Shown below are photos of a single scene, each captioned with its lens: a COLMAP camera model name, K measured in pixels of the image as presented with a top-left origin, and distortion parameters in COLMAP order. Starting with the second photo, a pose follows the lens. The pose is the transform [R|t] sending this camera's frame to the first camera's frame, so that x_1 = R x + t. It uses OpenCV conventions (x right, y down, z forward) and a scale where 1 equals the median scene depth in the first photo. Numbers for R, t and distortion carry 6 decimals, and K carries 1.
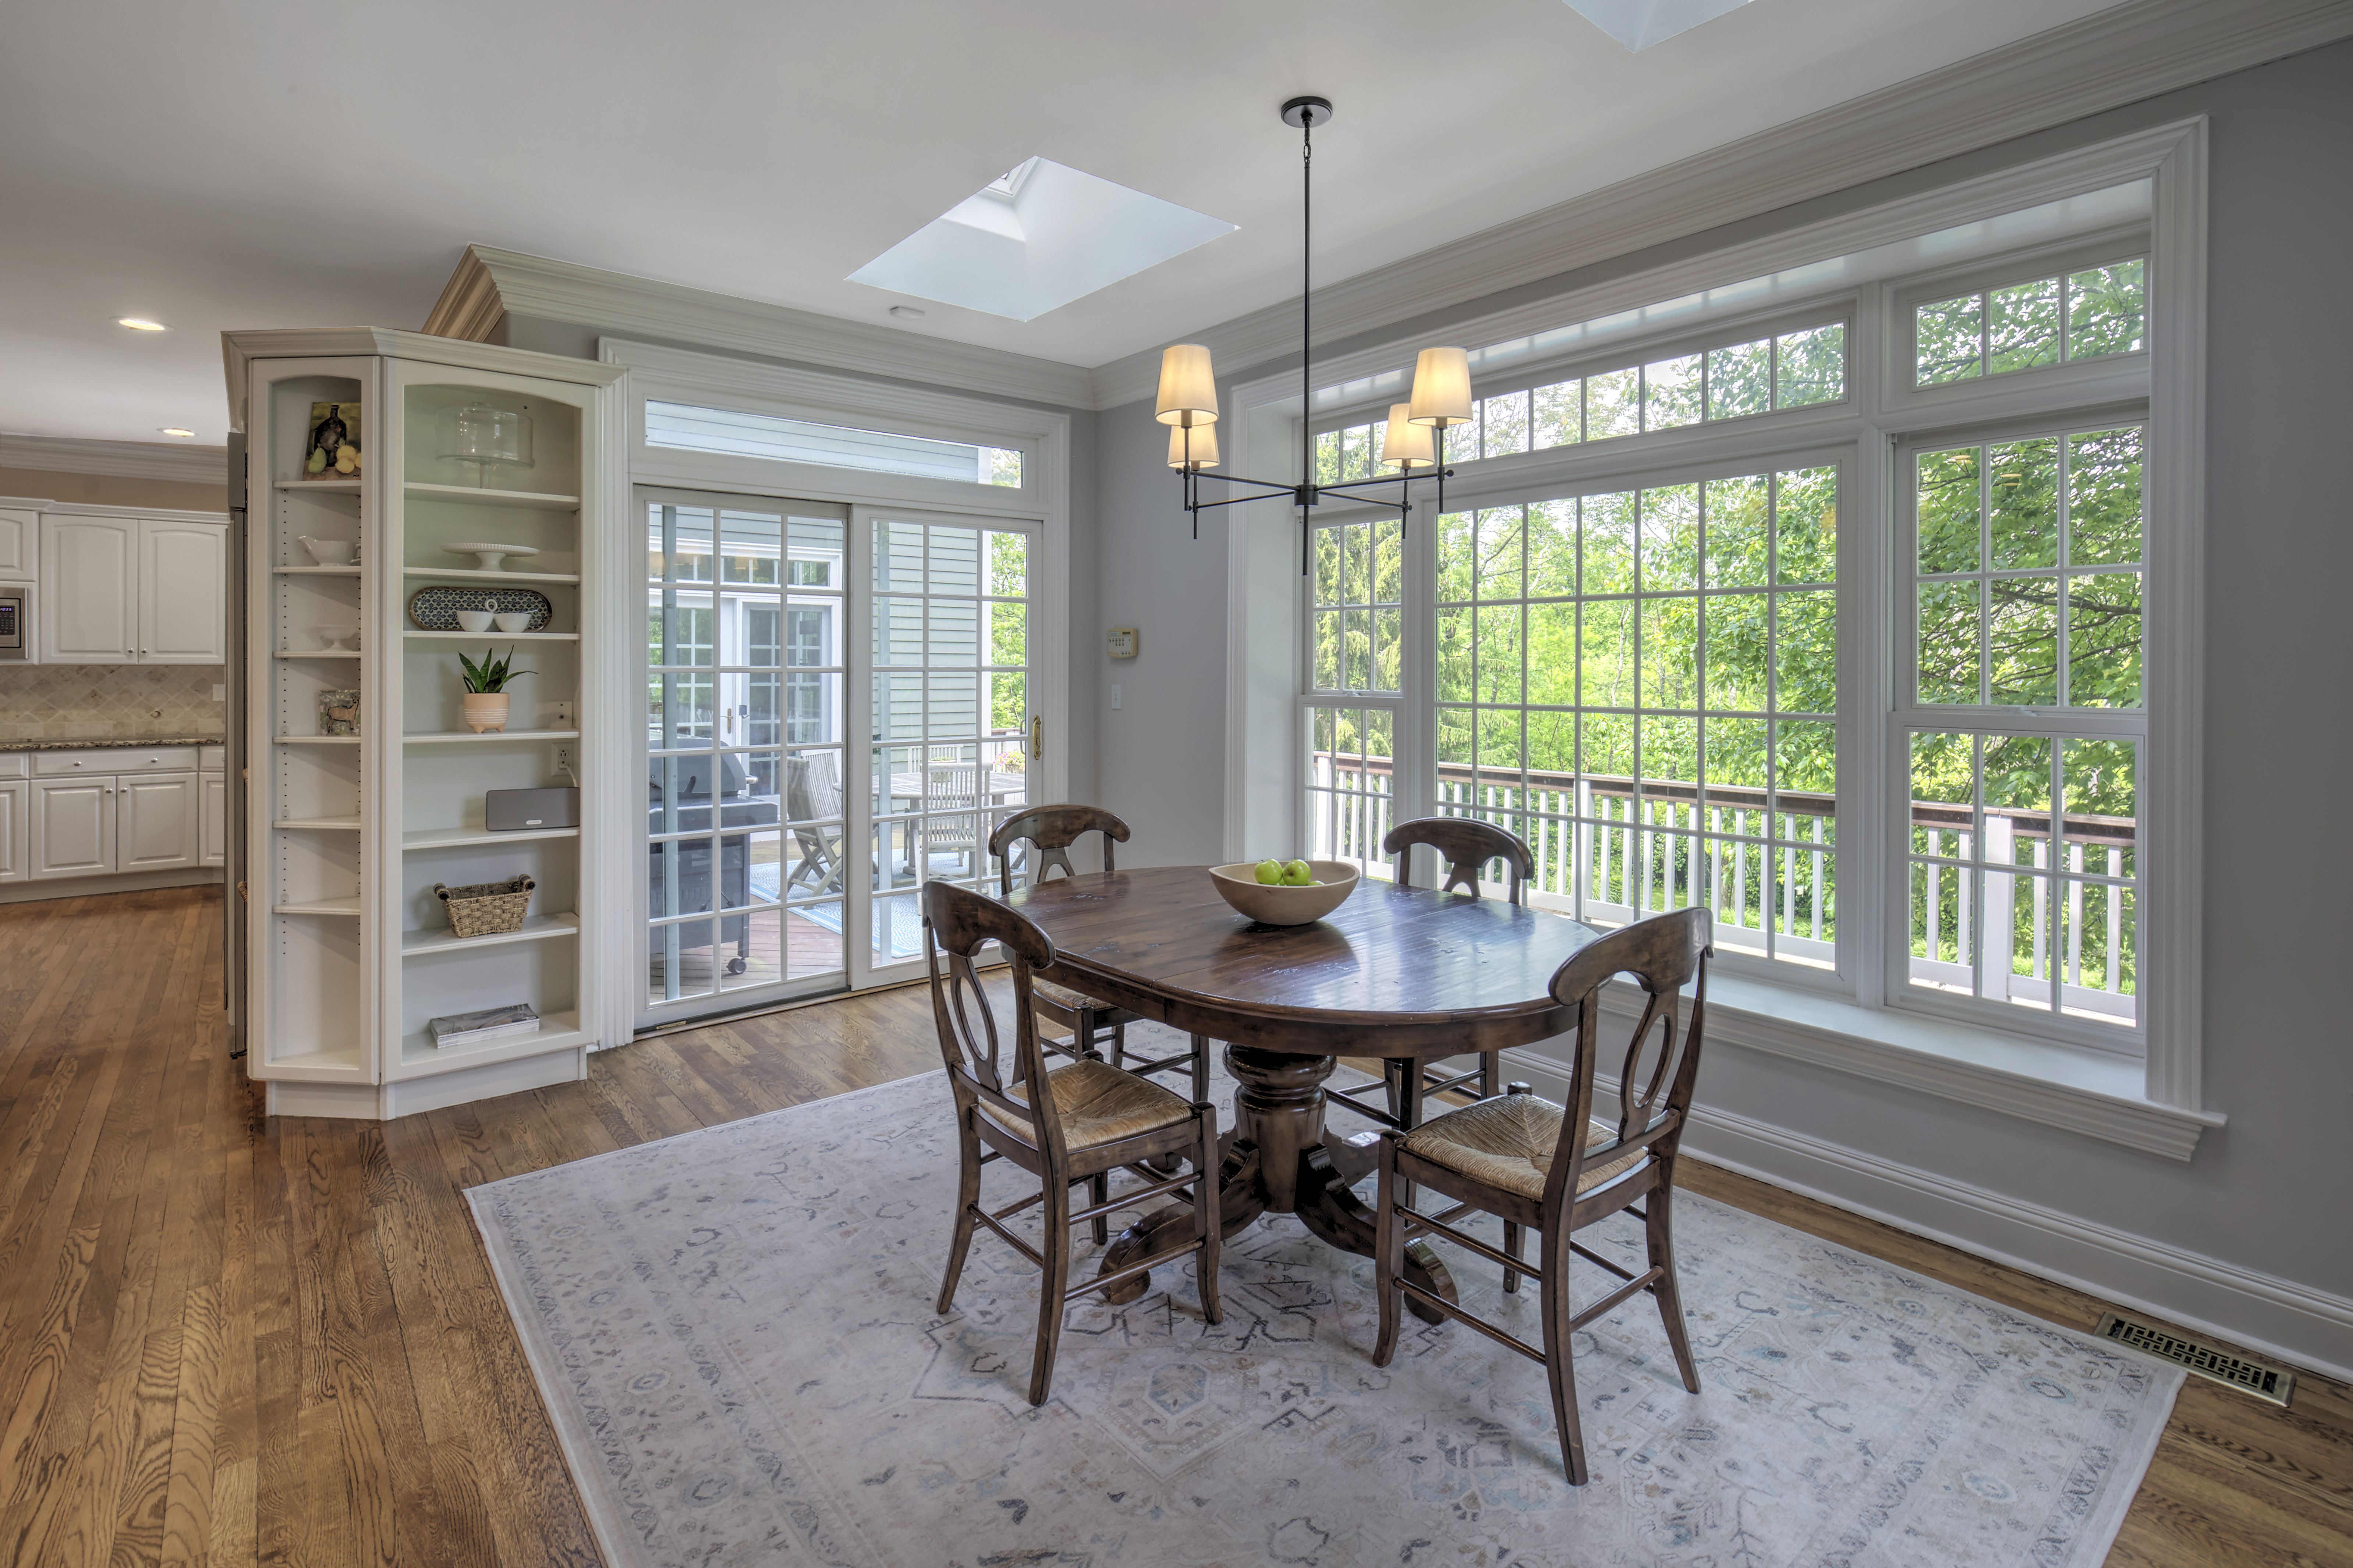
lens RADIAL K [[1118.7, 0, 1177.3], [0, 1118.7, 662.0], [0, 0, 1]] dist [0.000725, 0.000437]
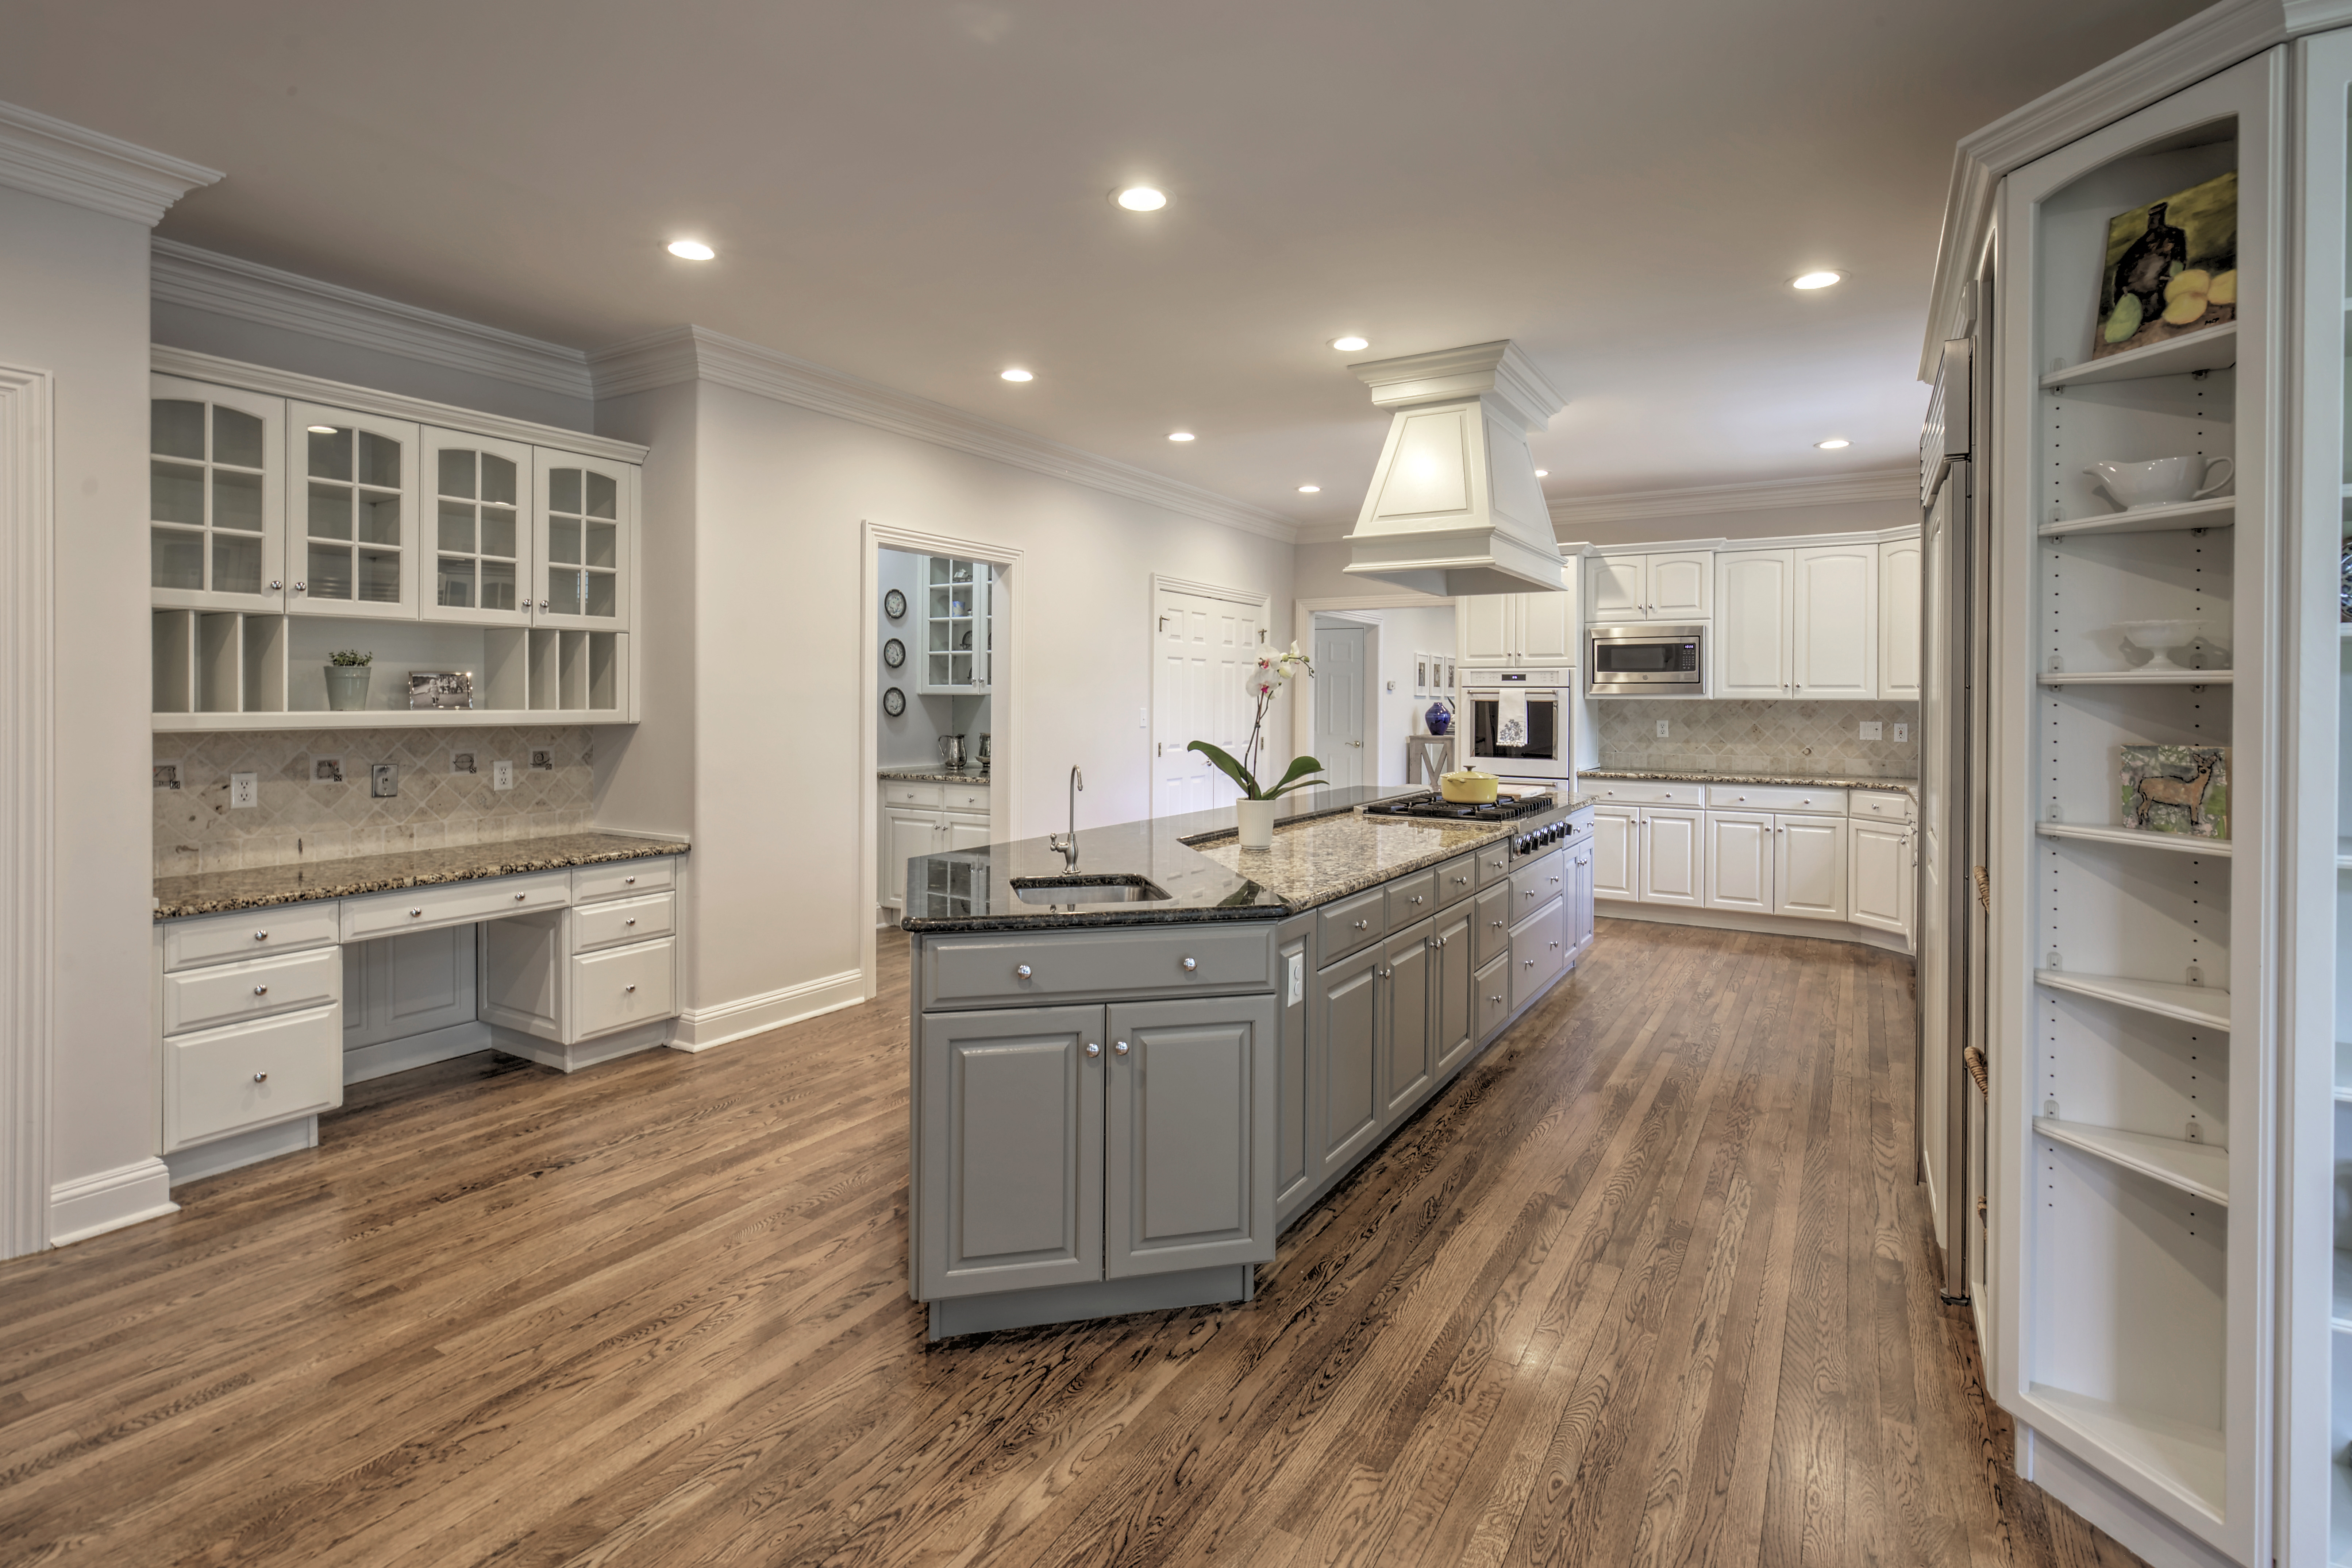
lens RADIAL K [[1113.1, 0, 1176.7], [0, 1113.1, 702.6], [0, 0, 1]] dist [-0.003399, 0.001012]
pose [[0.324309, 0.006385, -0.945930, -0.361001], [-0.004267, 0.999977, 0.005287, 0.003976], [0.945941, 0.002322, 0.324329, 0.349667]]
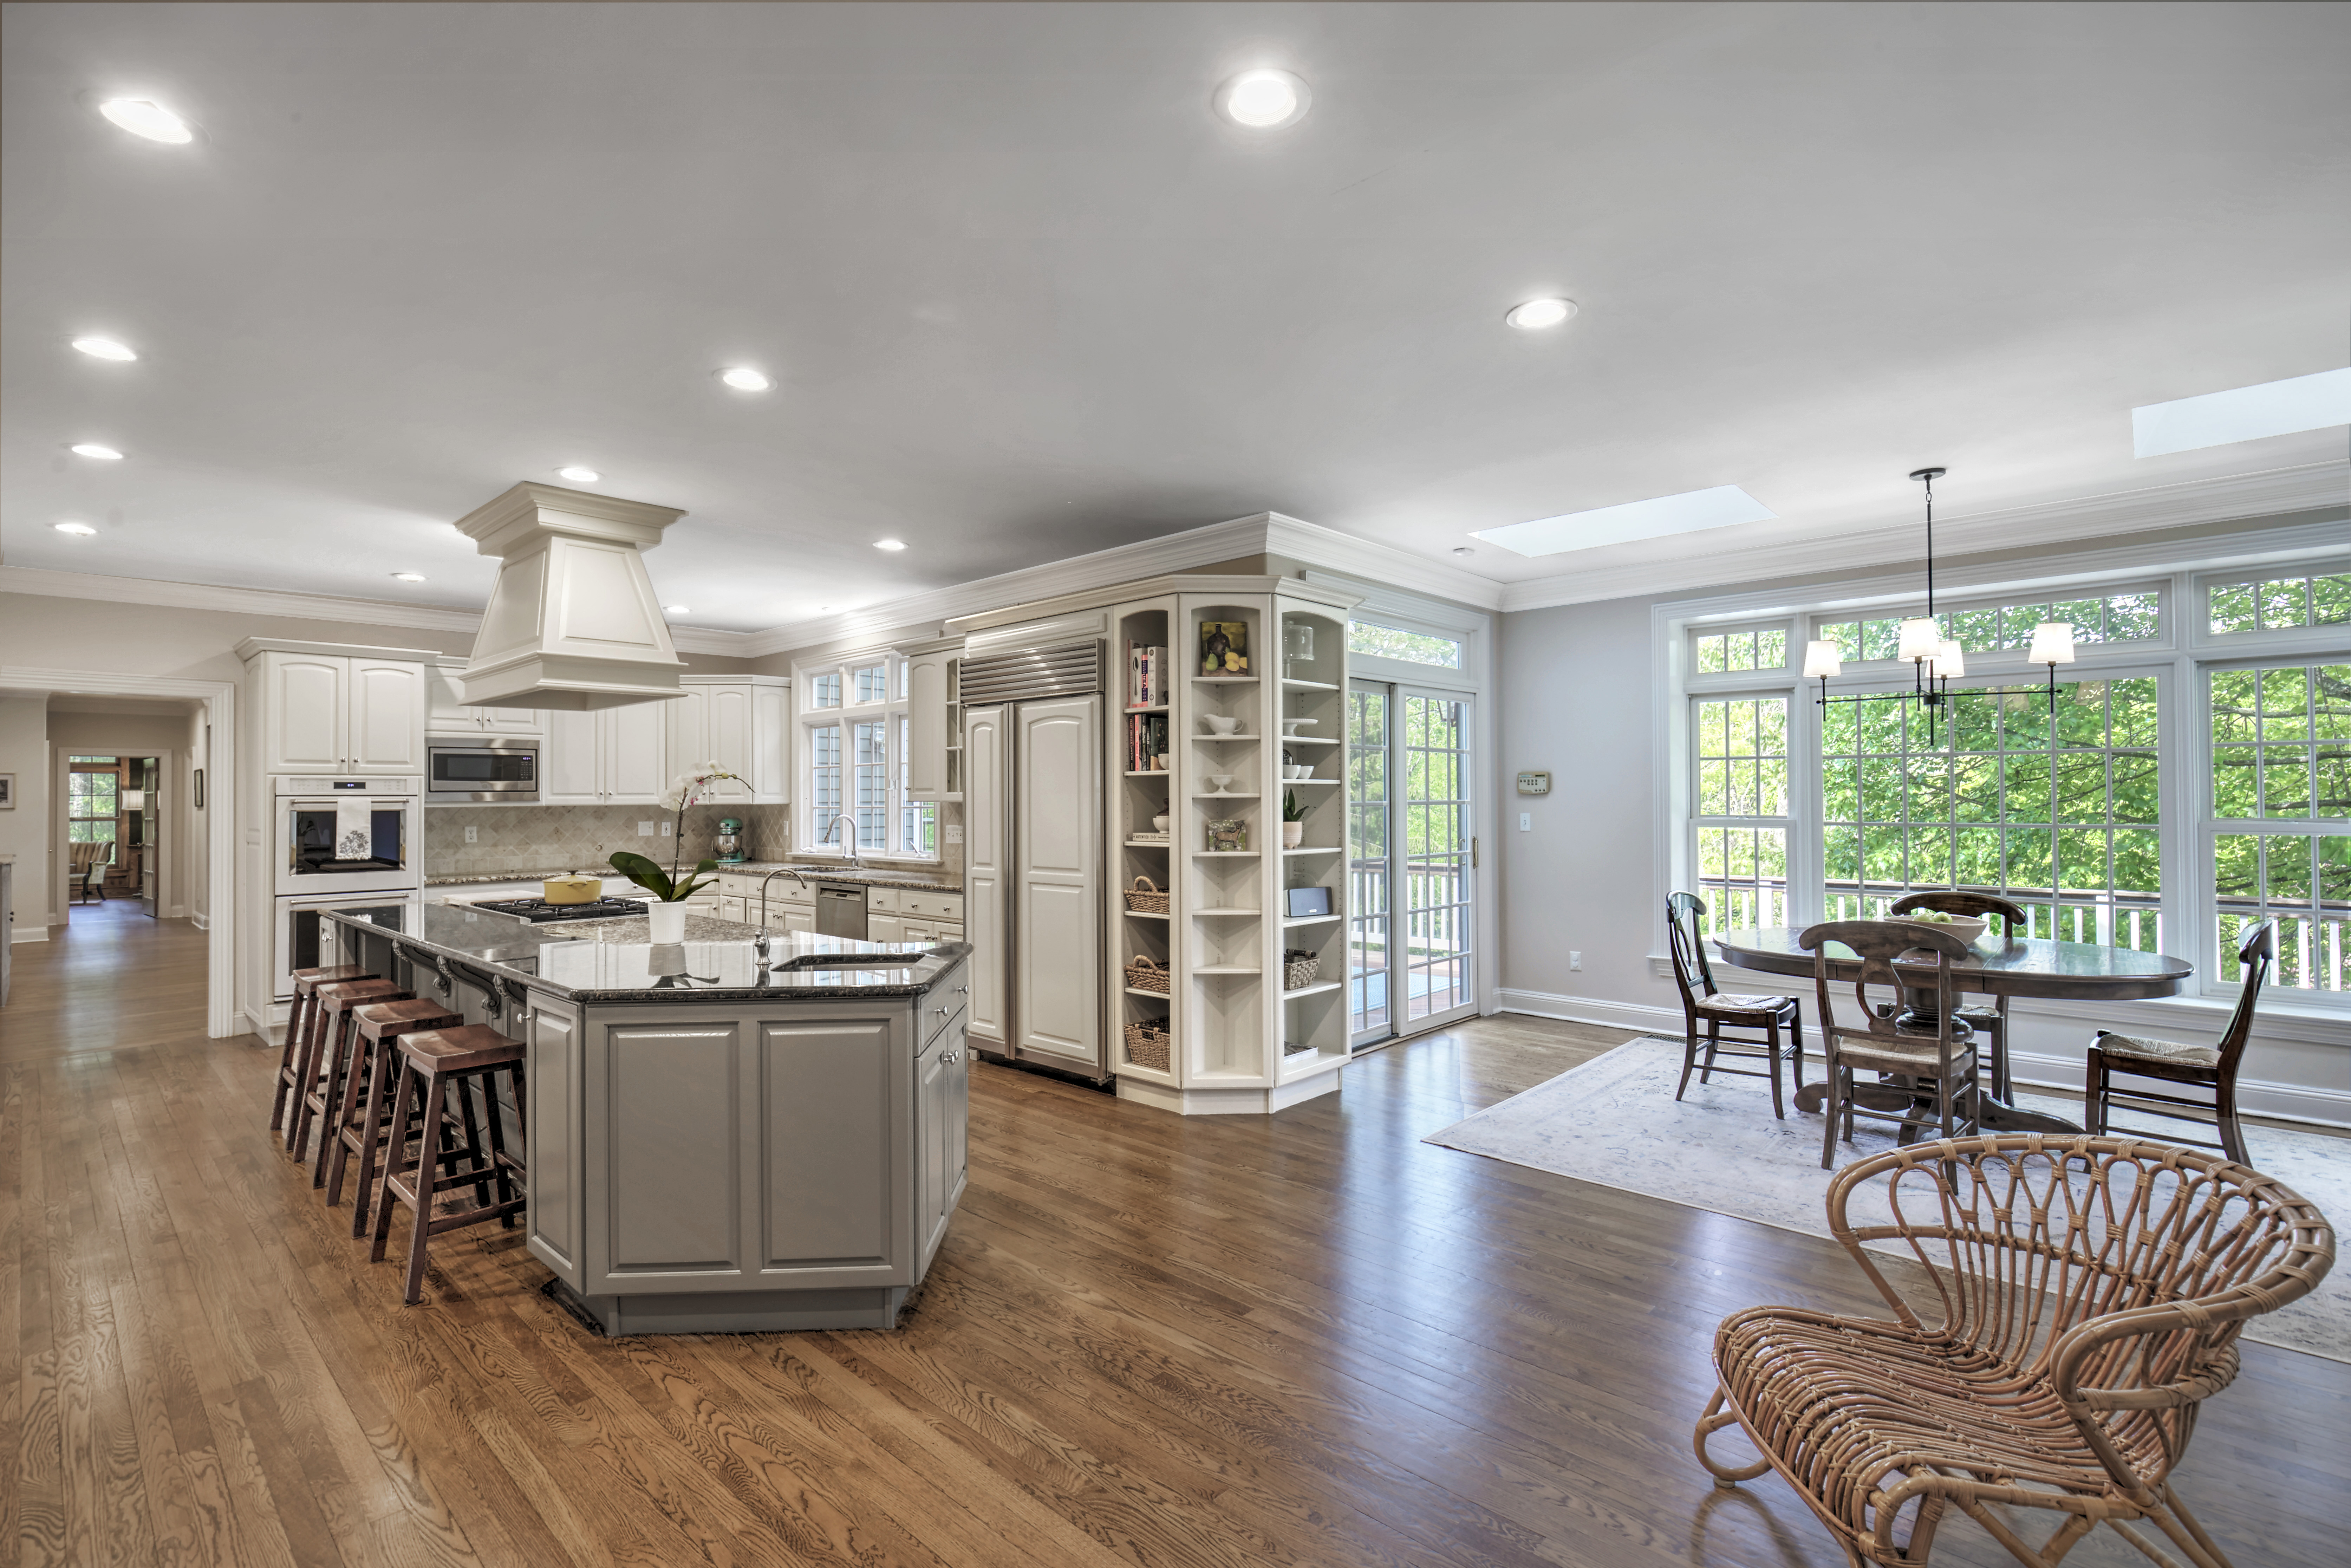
lens RADIAL K [[1069.8, 0, 1183.5], [0, 1069.8, 770.1], [0, 0, 1]] dist [0.000925, 0.000499]
pose [[0.992155, -0.004117, 0.124949, -0.868171], [0.007109, 0.999698, -0.023511, -0.005957], [-0.124815, 0.024215, 0.991885, -0.336362]]
